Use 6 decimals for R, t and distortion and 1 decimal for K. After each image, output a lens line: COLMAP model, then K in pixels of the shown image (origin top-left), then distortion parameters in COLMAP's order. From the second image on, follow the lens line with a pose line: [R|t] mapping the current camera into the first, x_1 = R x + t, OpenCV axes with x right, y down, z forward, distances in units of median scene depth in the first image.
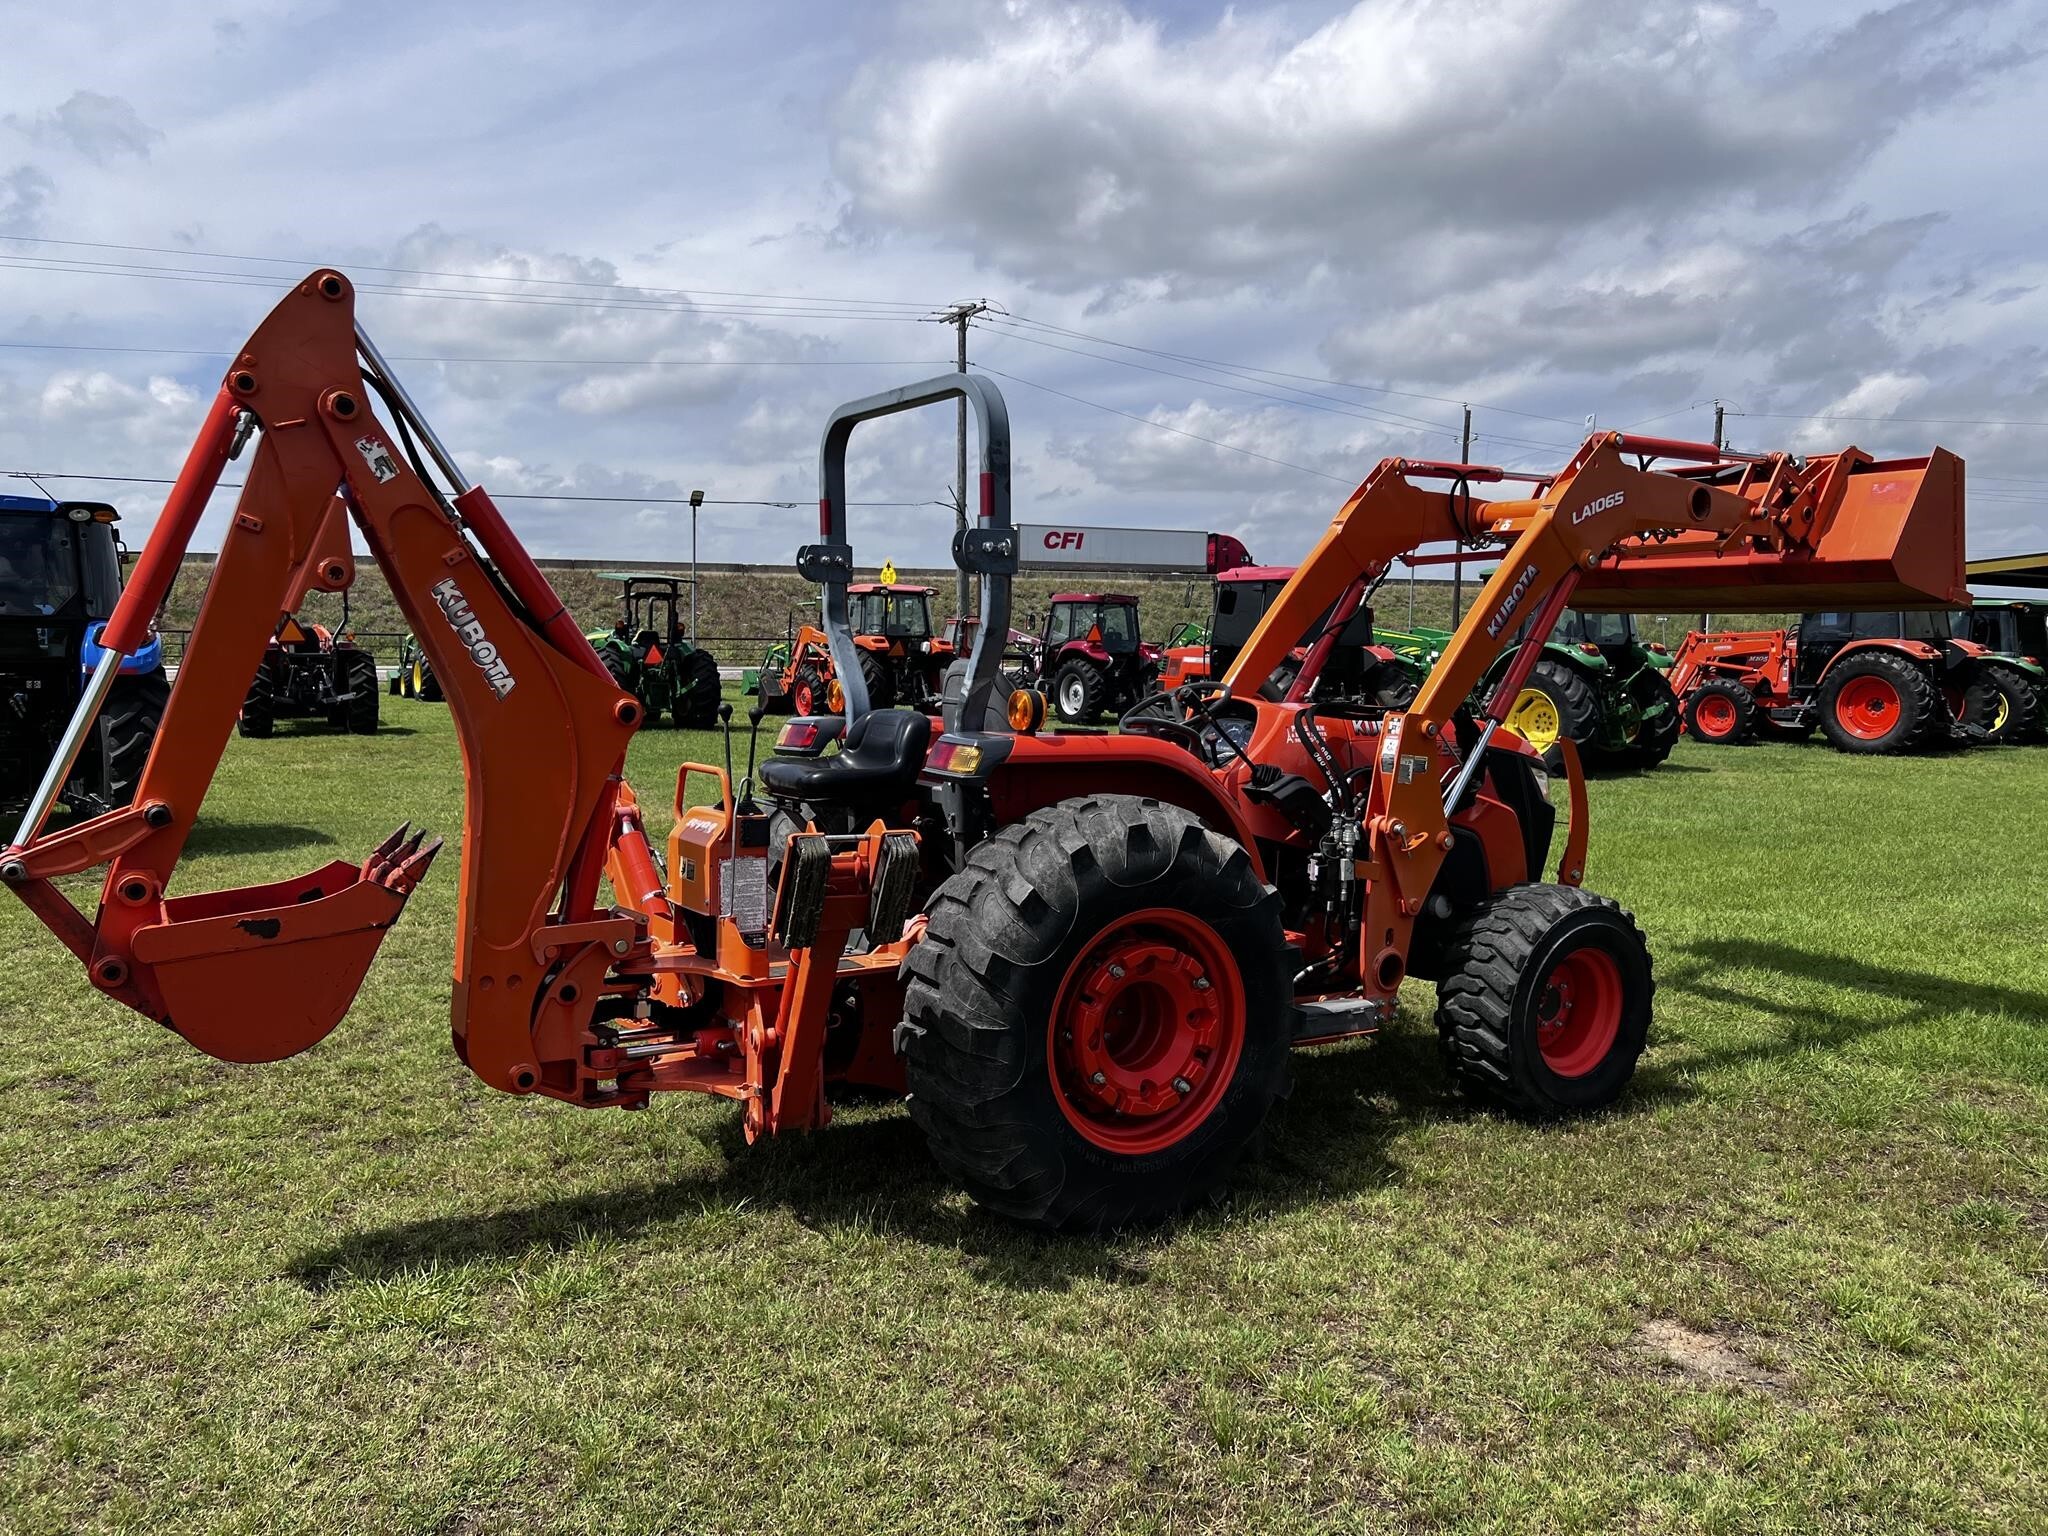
lens RADIAL K [[1539.4, 0, 1041.8], [0, 1539.4, 746.0], [0, 0, 1]] dist [0.056189, -0.059590]
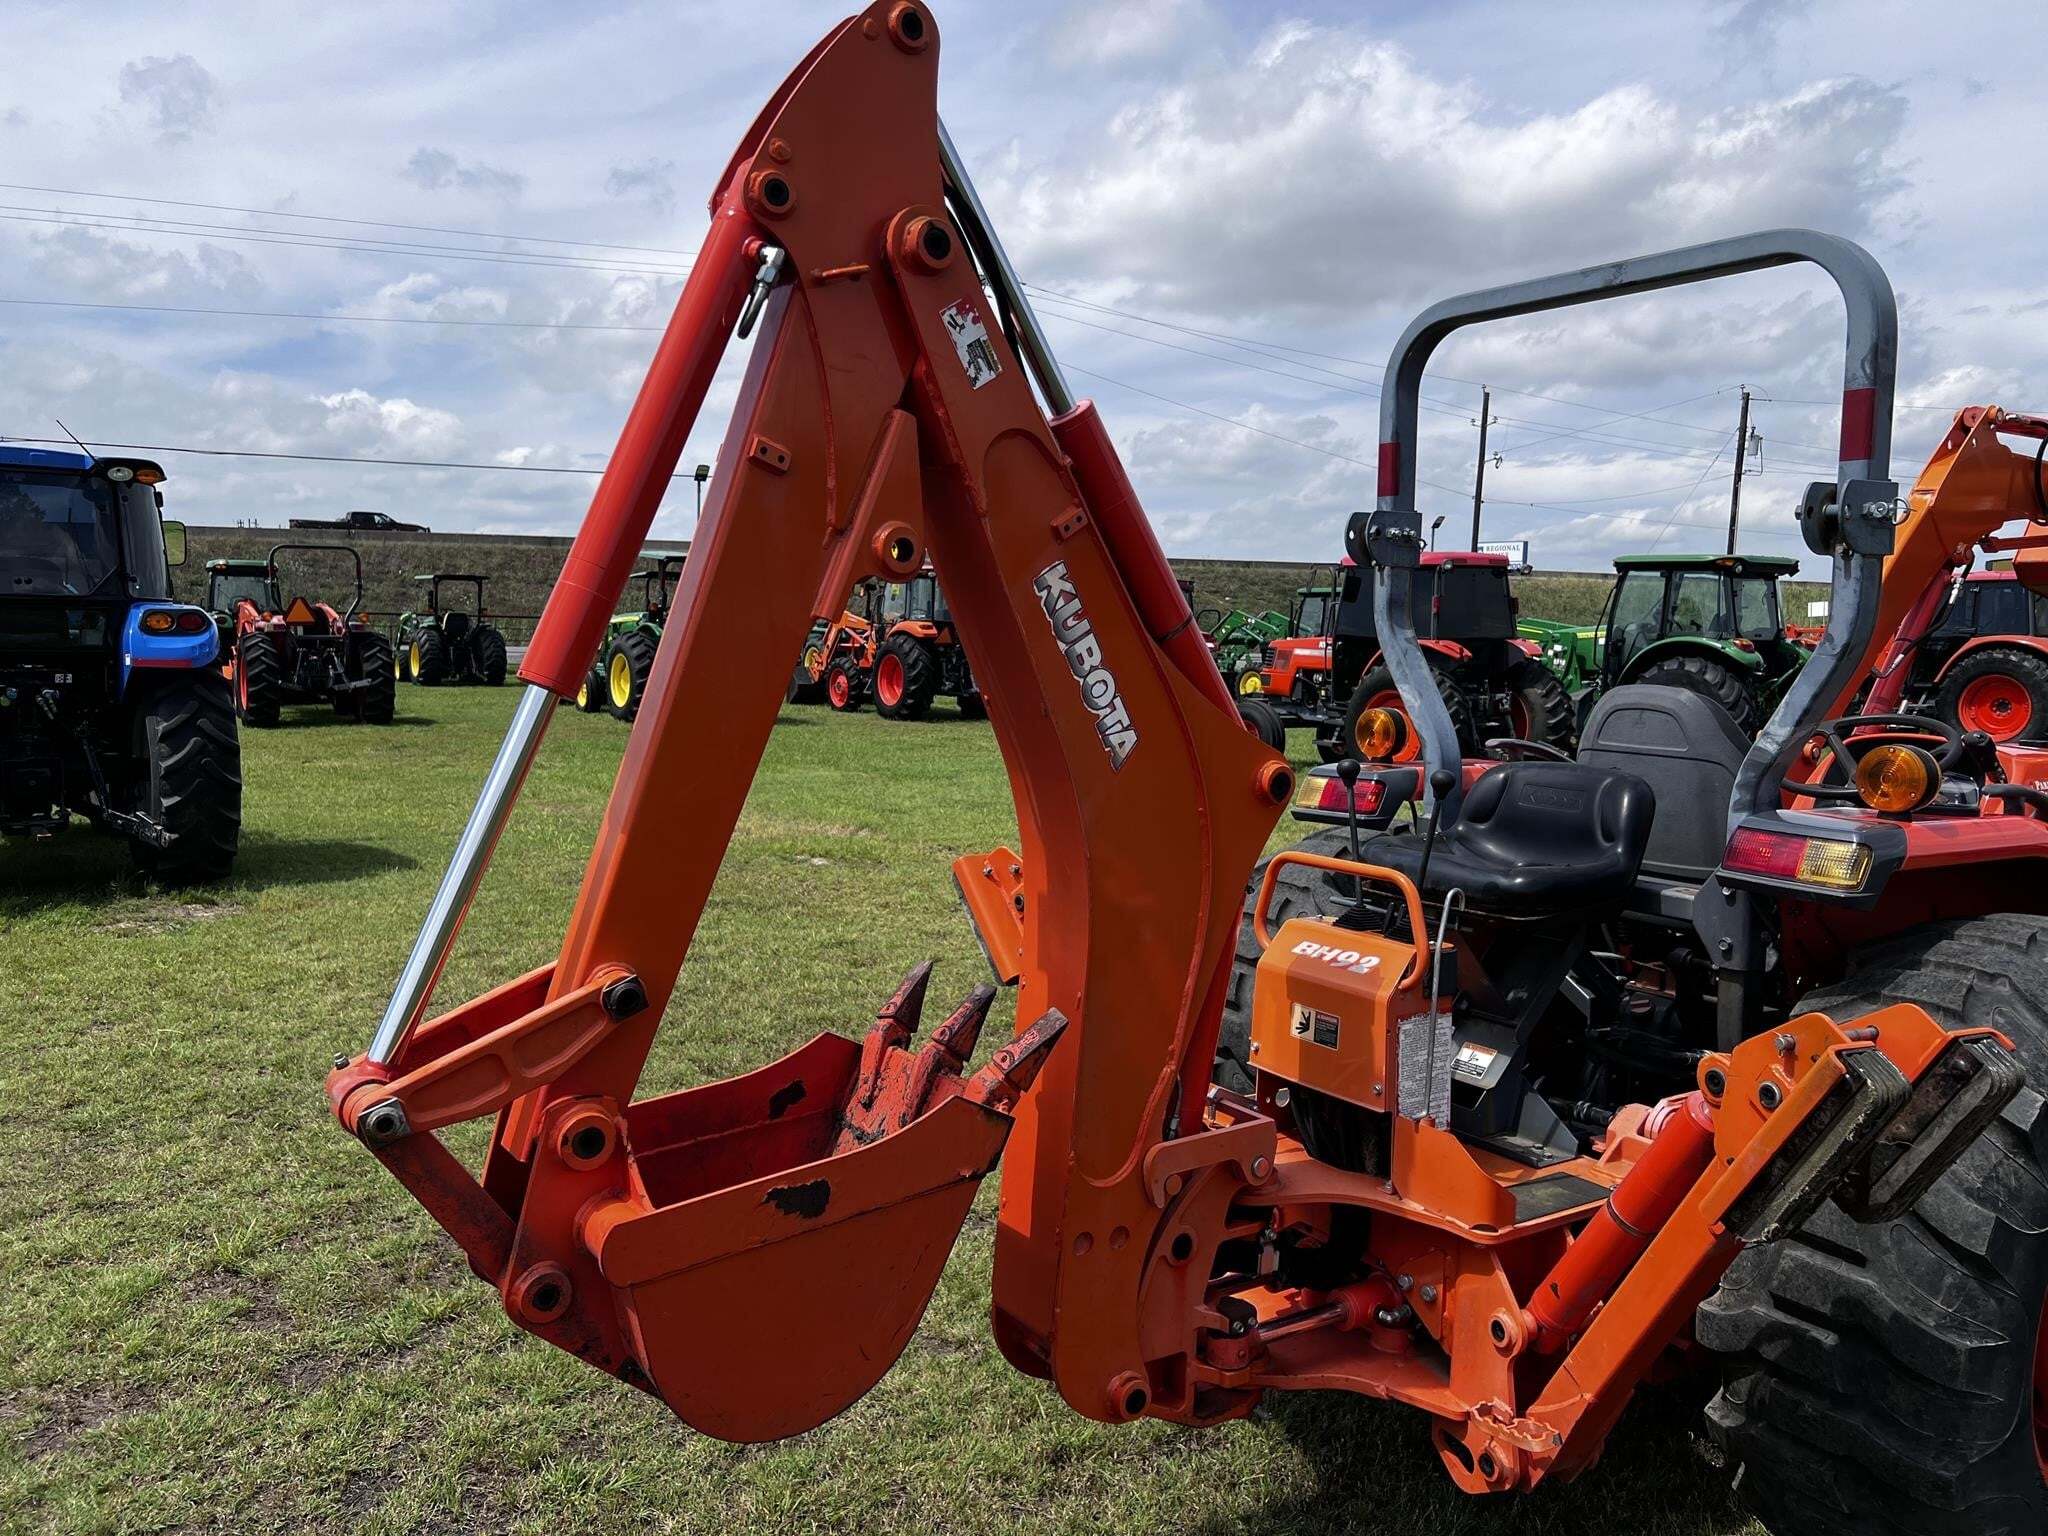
lens RADIAL K [[1539.1, 0, 1041.9], [0, 1539.1, 767.6], [0, 0, 1]] dist [0.062181, -0.076298]
pose [[0.999629, 0.006954, 0.026332, -0.286484], [-0.007609, 0.999662, 0.024859, -0.032313], [-0.026150, -0.025051, 0.999344, 0.303494]]
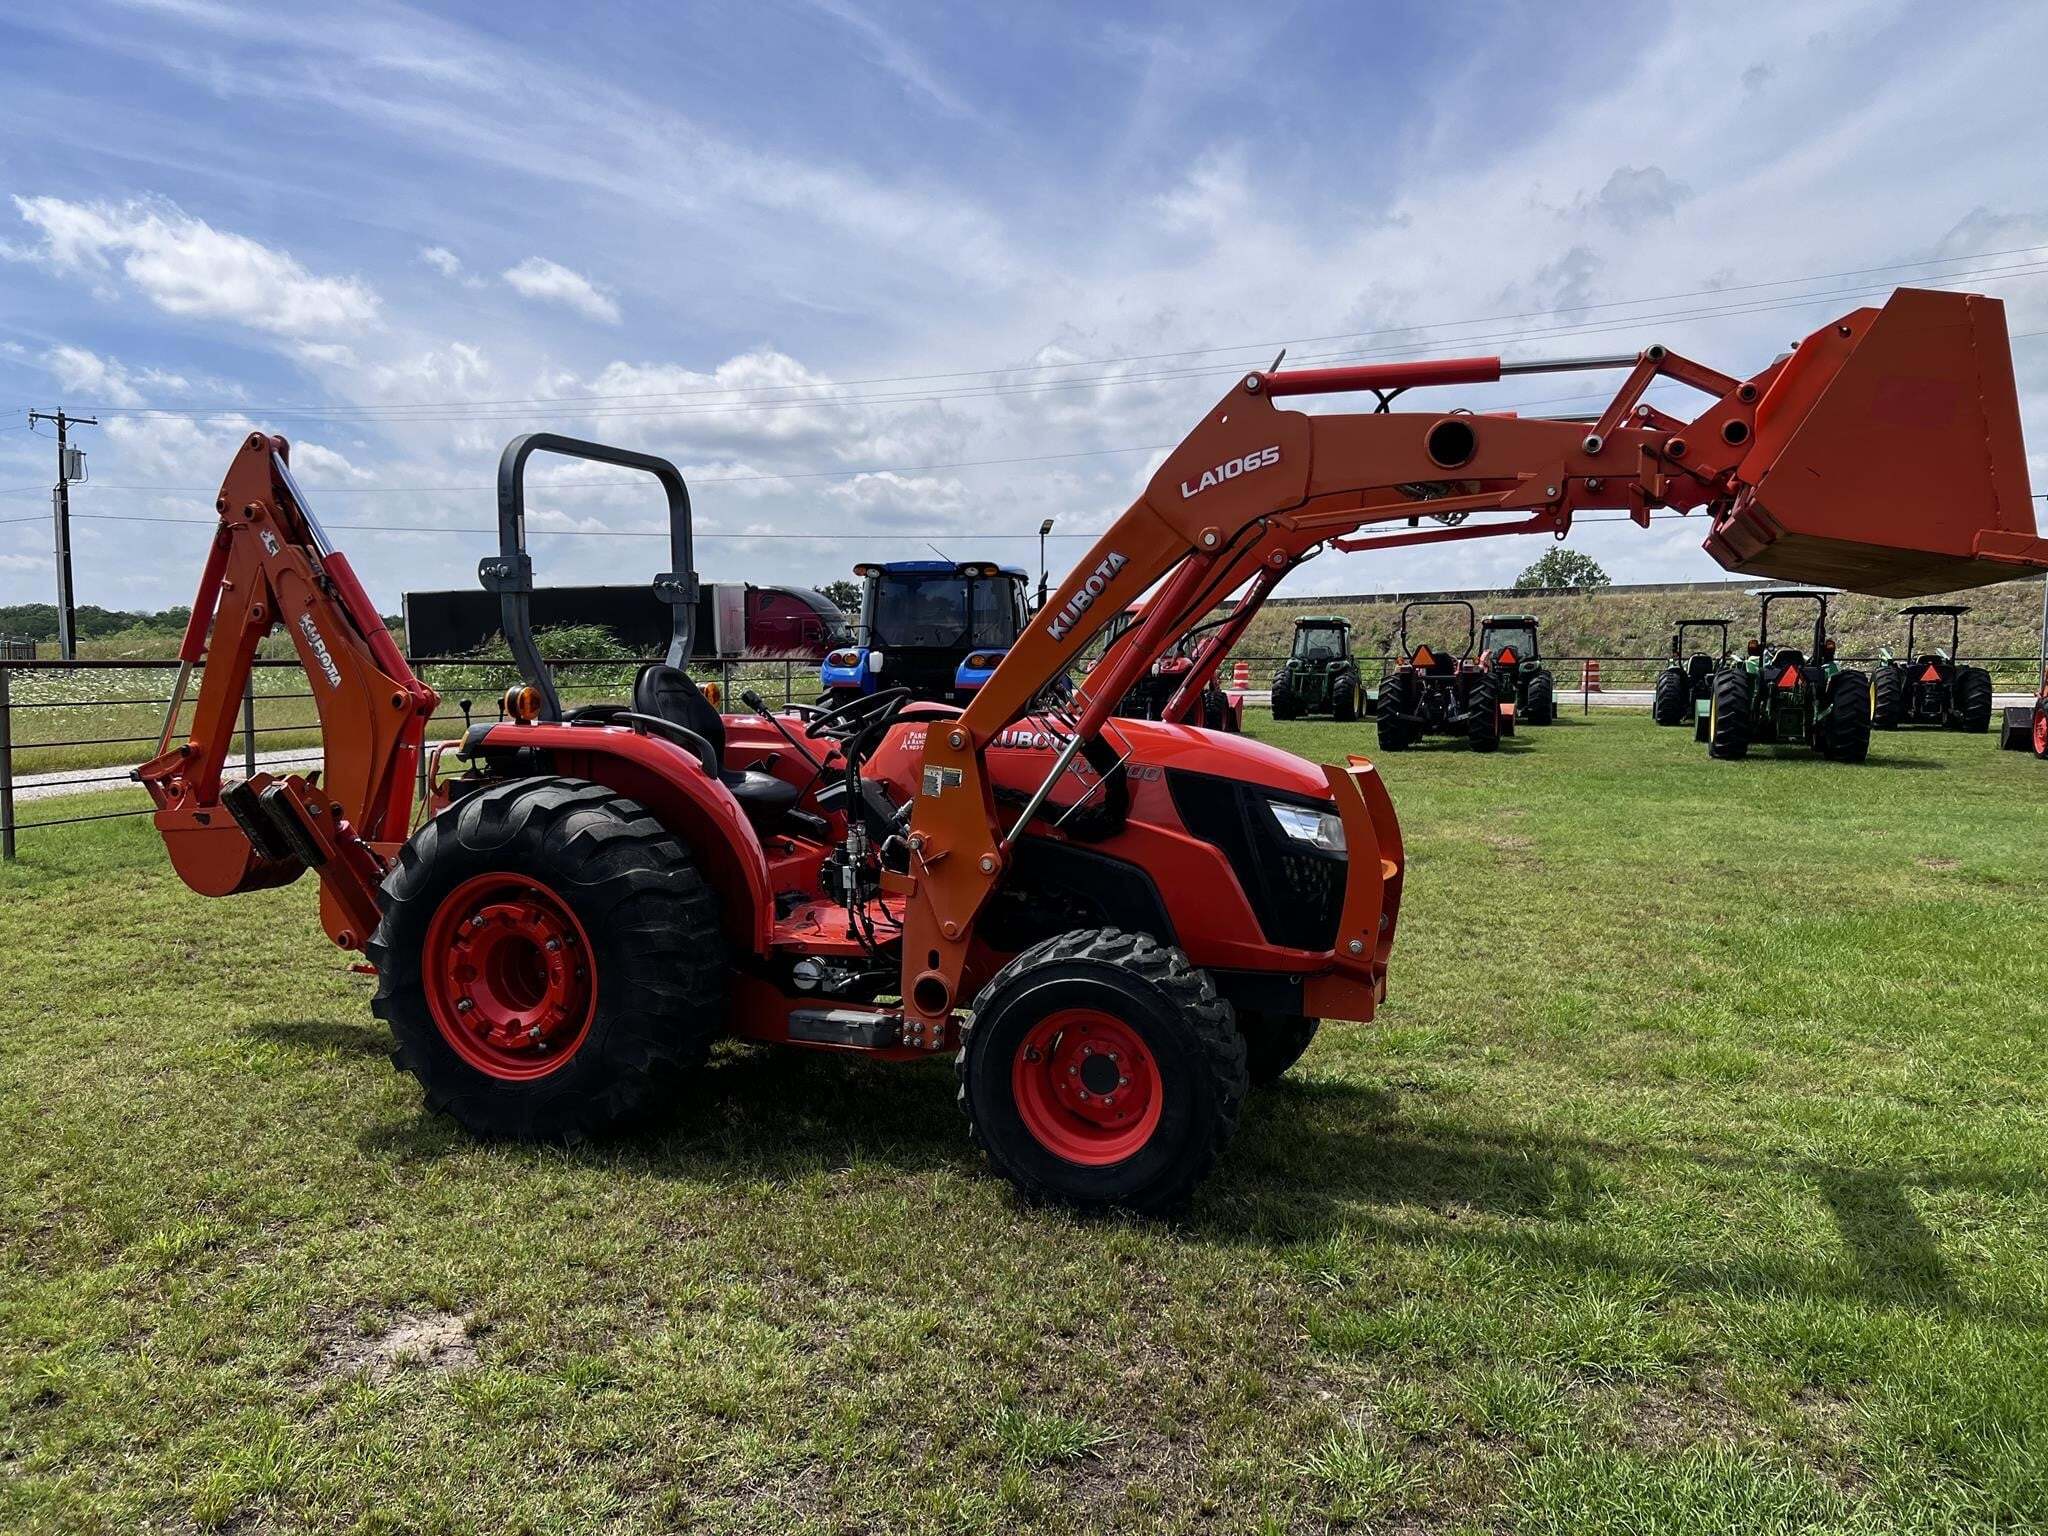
lens RADIAL K [[1539.1, 0, 1041.9], [0, 1539.1, 767.6], [0, 0, 1]] dist [0.062181, -0.076298]
pose [[0.609517, 0.046153, -0.791428, 0.925226], [-0.048782, 0.998596, 0.020665, -0.014347], [0.791271, 0.026012, 0.610912, 0.442332]]
